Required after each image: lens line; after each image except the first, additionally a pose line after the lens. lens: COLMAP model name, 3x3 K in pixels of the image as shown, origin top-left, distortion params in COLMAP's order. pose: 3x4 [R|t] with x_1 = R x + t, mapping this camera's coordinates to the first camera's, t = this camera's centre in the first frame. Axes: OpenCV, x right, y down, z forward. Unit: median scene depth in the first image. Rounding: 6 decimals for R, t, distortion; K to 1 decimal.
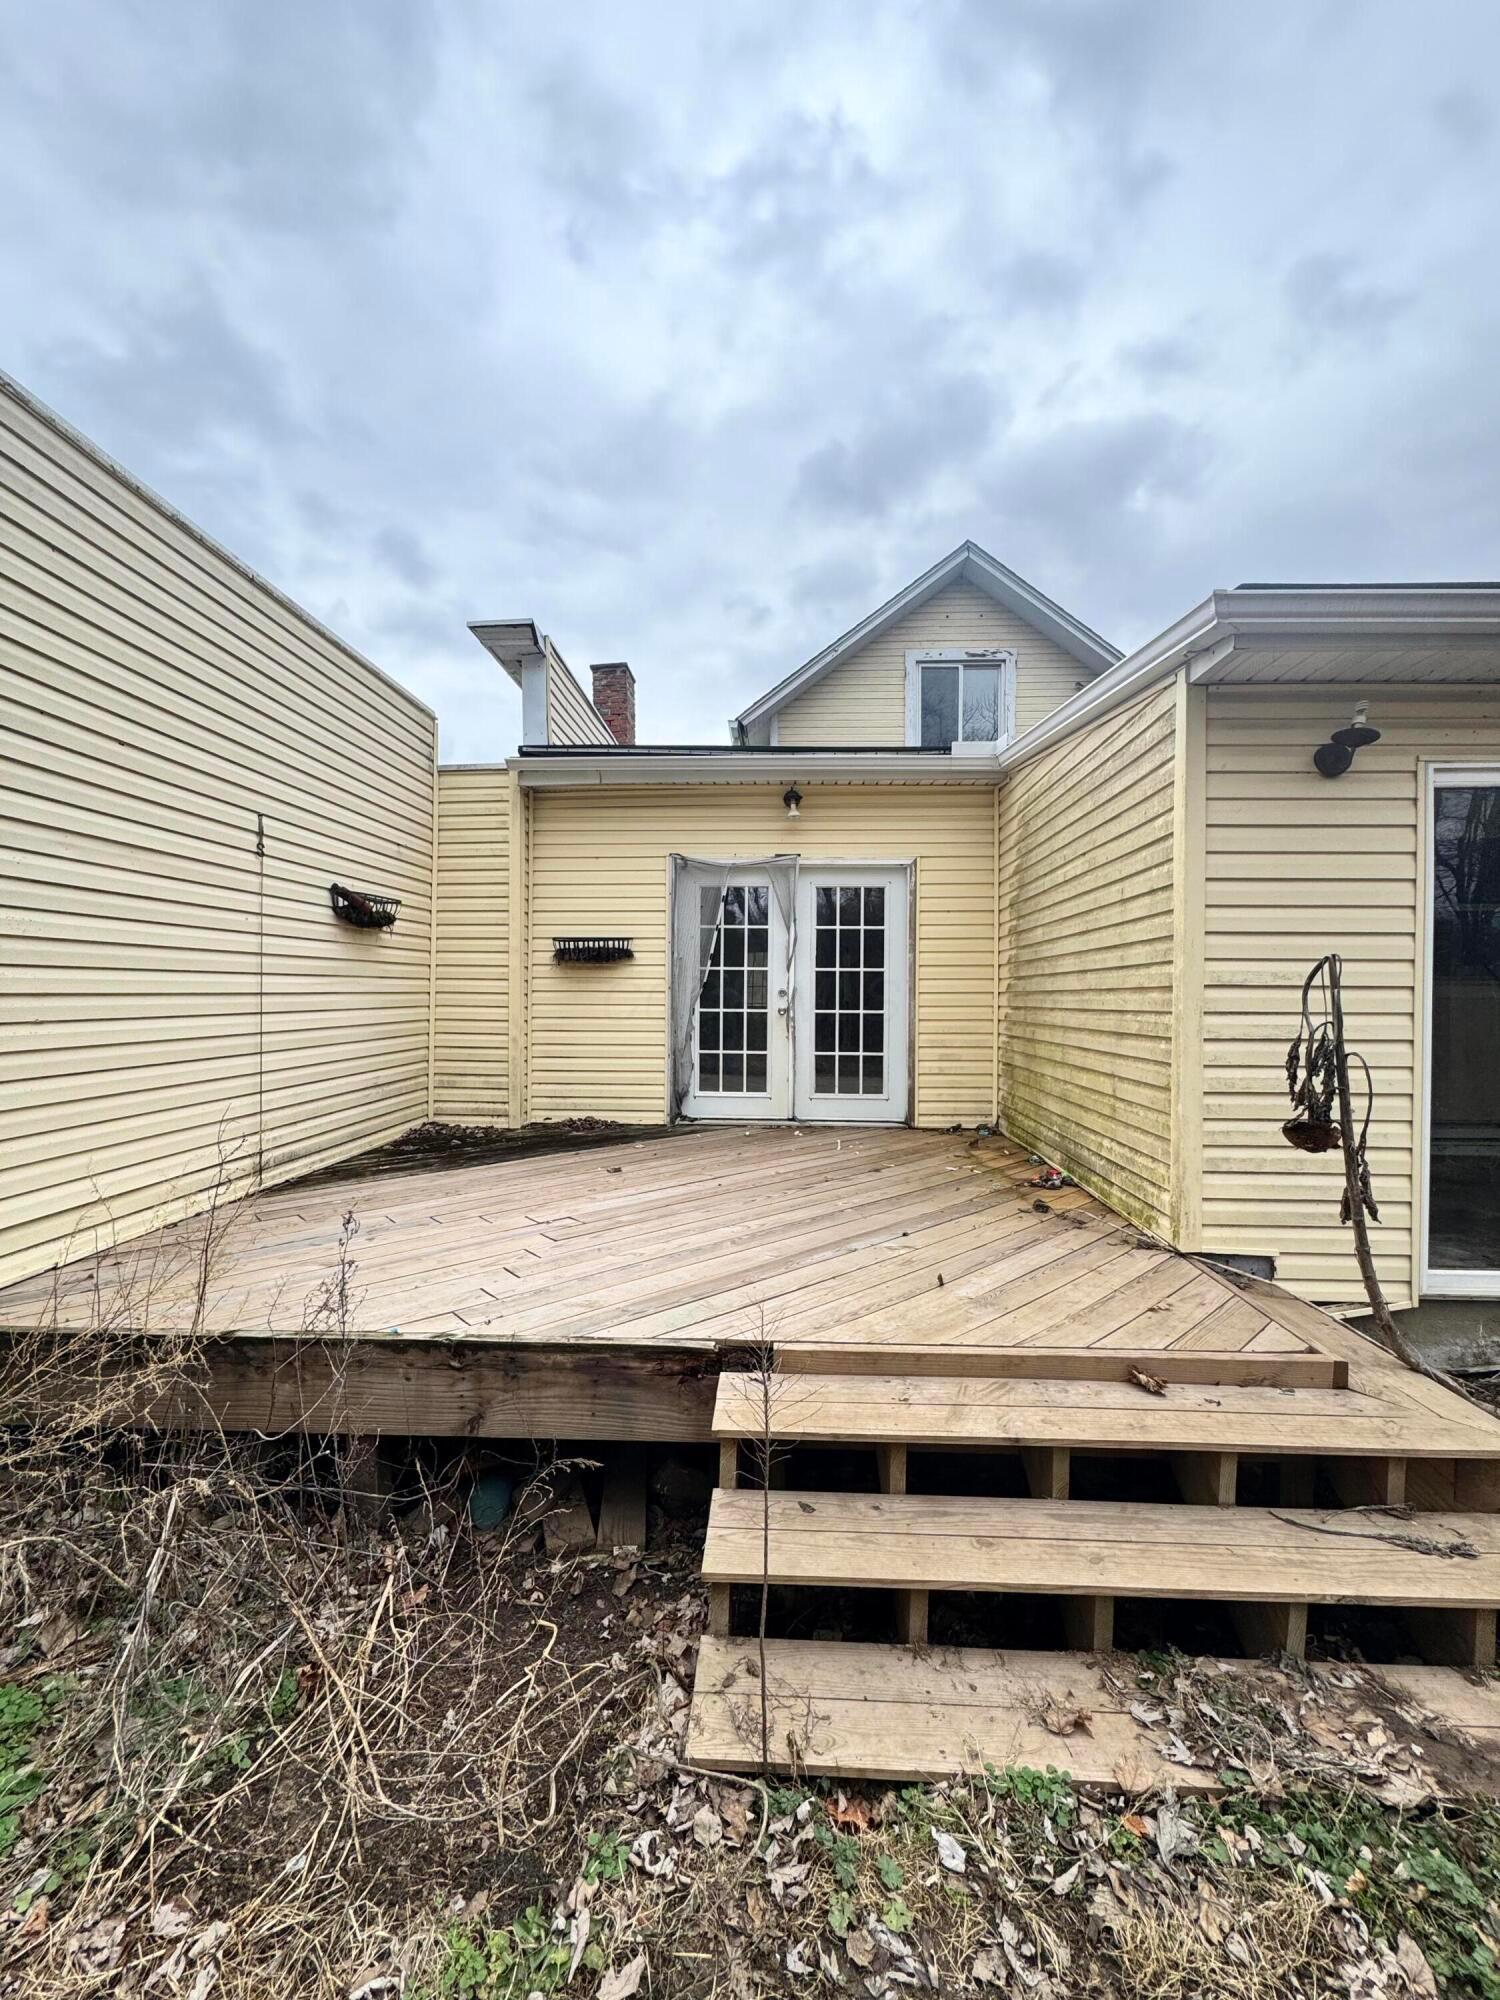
lens RADIAL K [[796.0, 0, 750.0], [0, 796.0, 1000.0], [0, 0, 1]] dist [-0.003940, 0.000599]
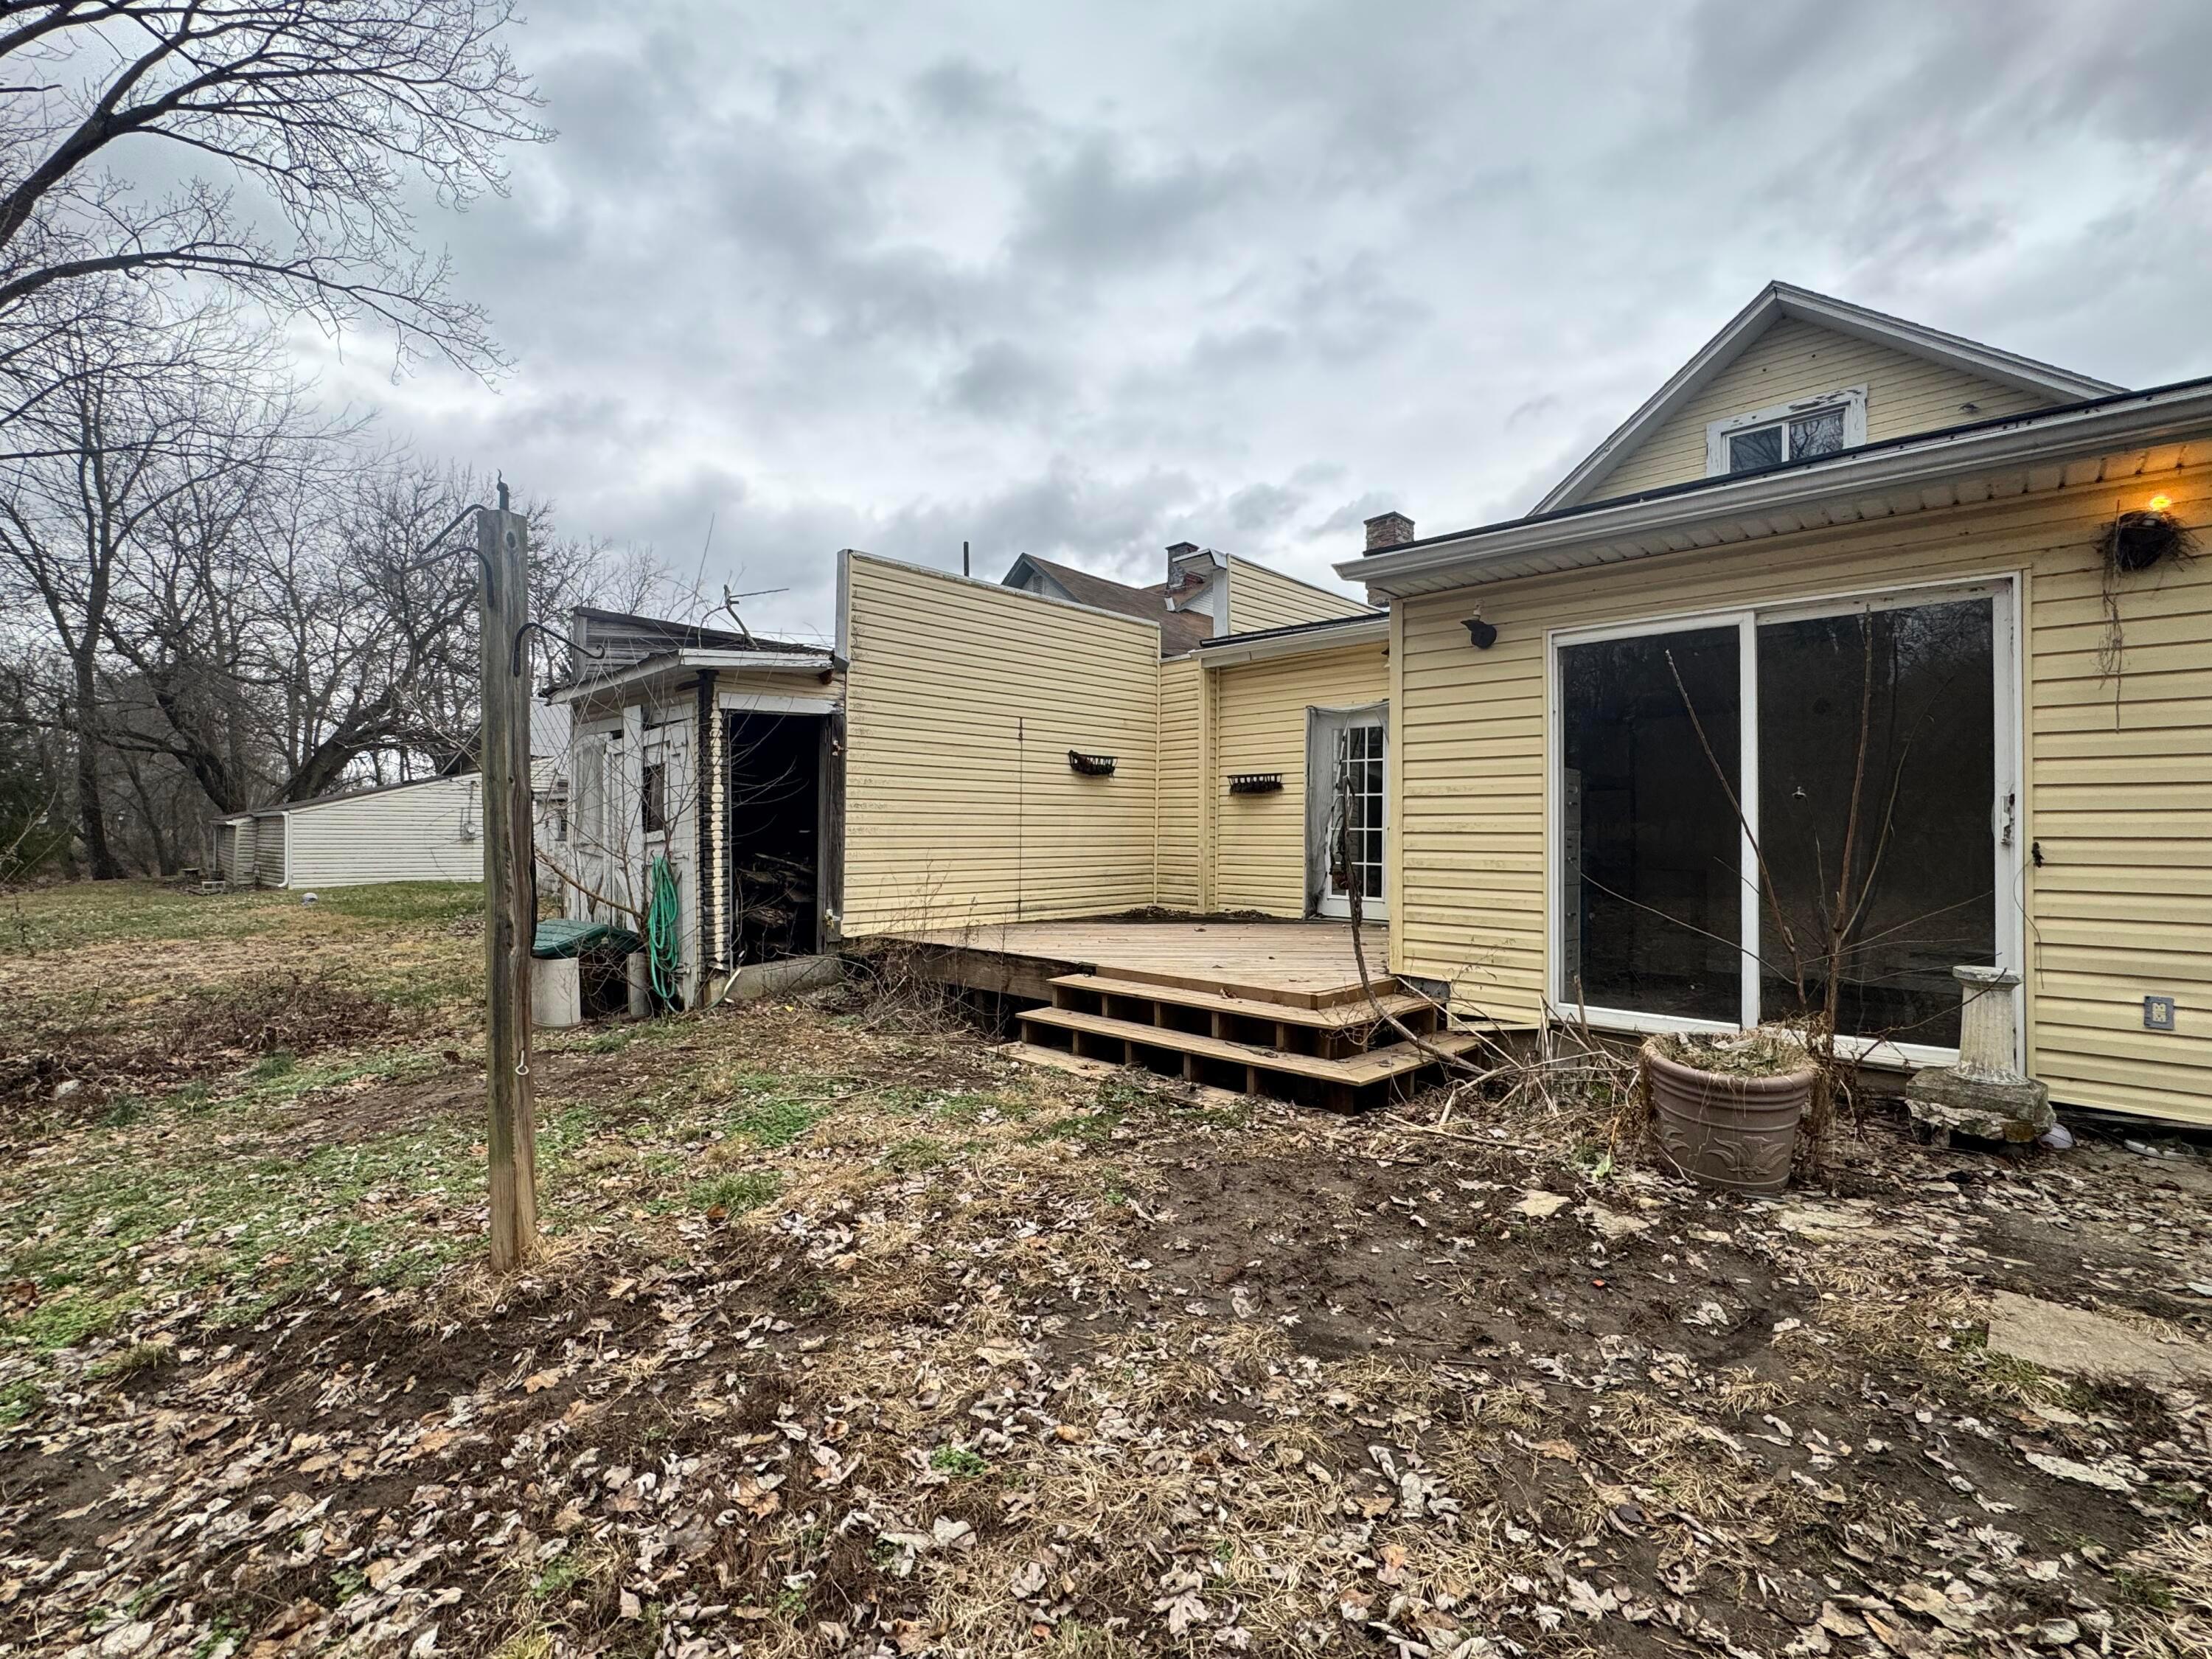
lens RADIAL K [[949.3, 0, 1096.3], [0, 949.3, 827.3], [0, 0, 1]] dist [-0.001921, -0.000099]
pose [[0.750520, -0.003606, -0.660838, 0.877974], [-0.007698, 0.999870, -0.014199, 0.046362], [0.660803, 0.015744, 0.750394, -0.486051]]
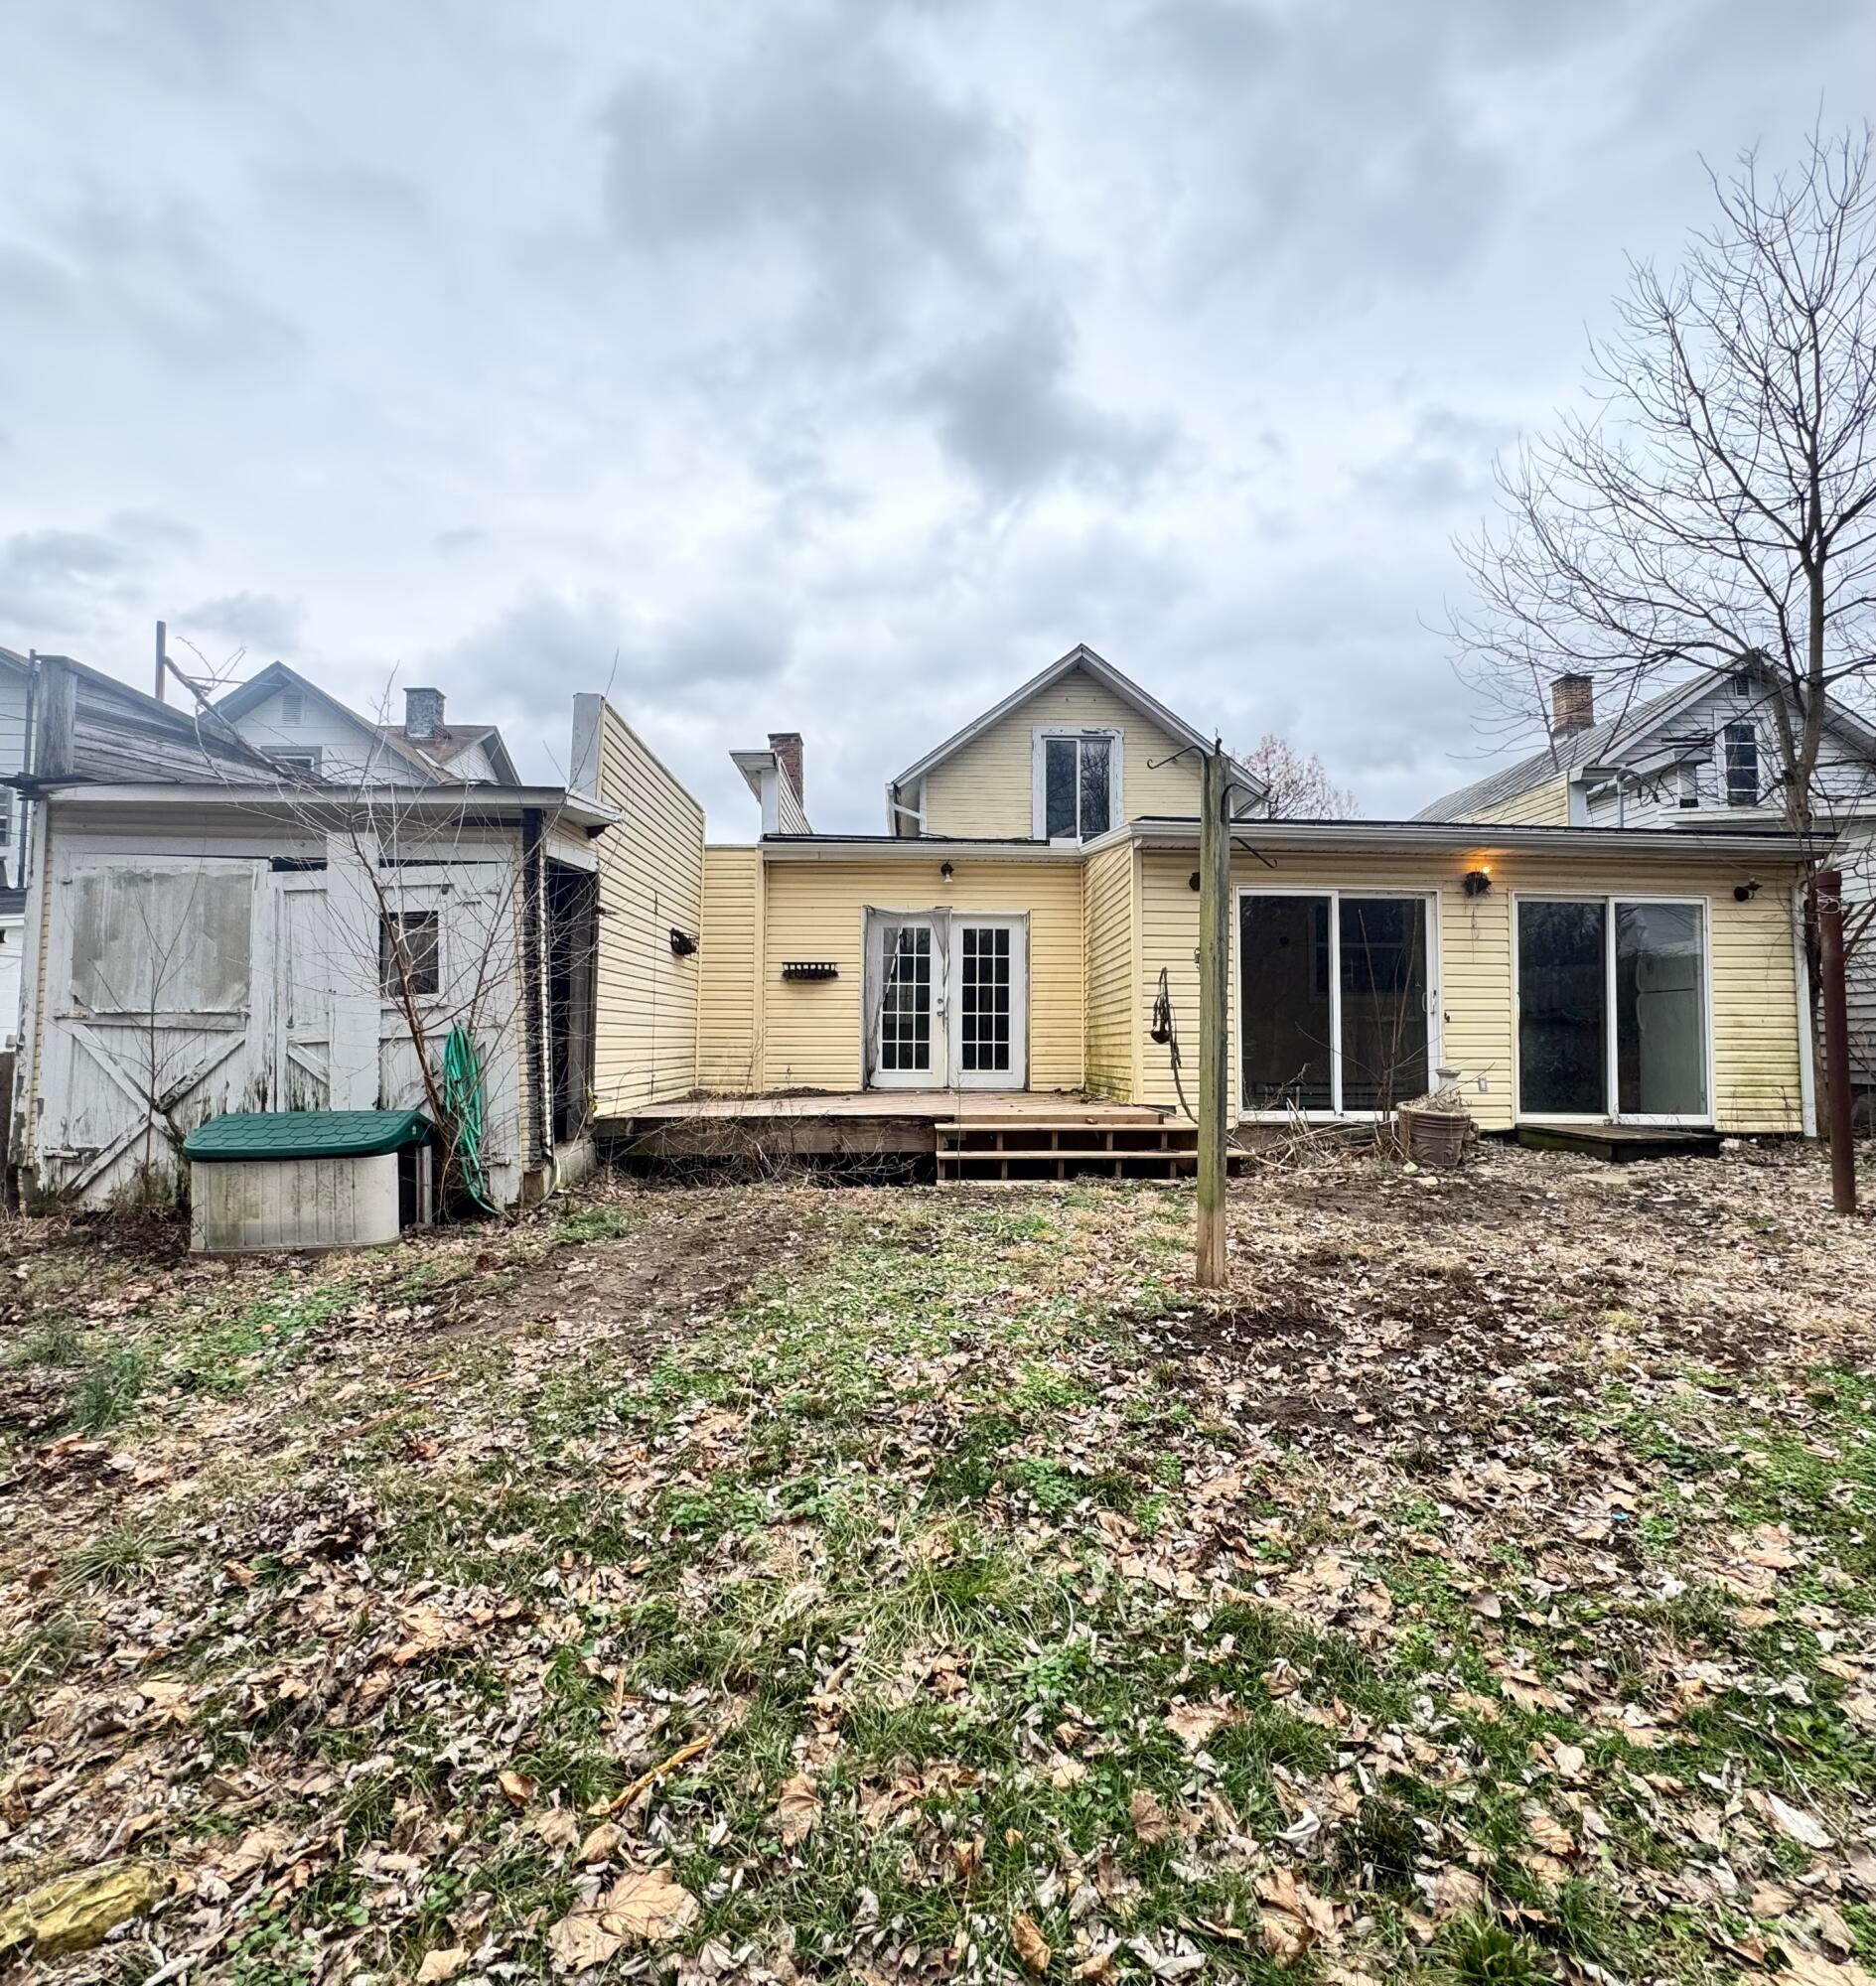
lens RADIAL K [[1031.9, 0, 938.0], [0, 1031.9, 993.0], [0, 0, 1]] dist [-0.001734, -0.000231]
pose [[0.997344, 0.002816, 0.072779, -0.137128], [0.001215, 0.998471, -0.055273, 0.111024], [-0.072823, 0.055215, 0.995815, -1.204893]]
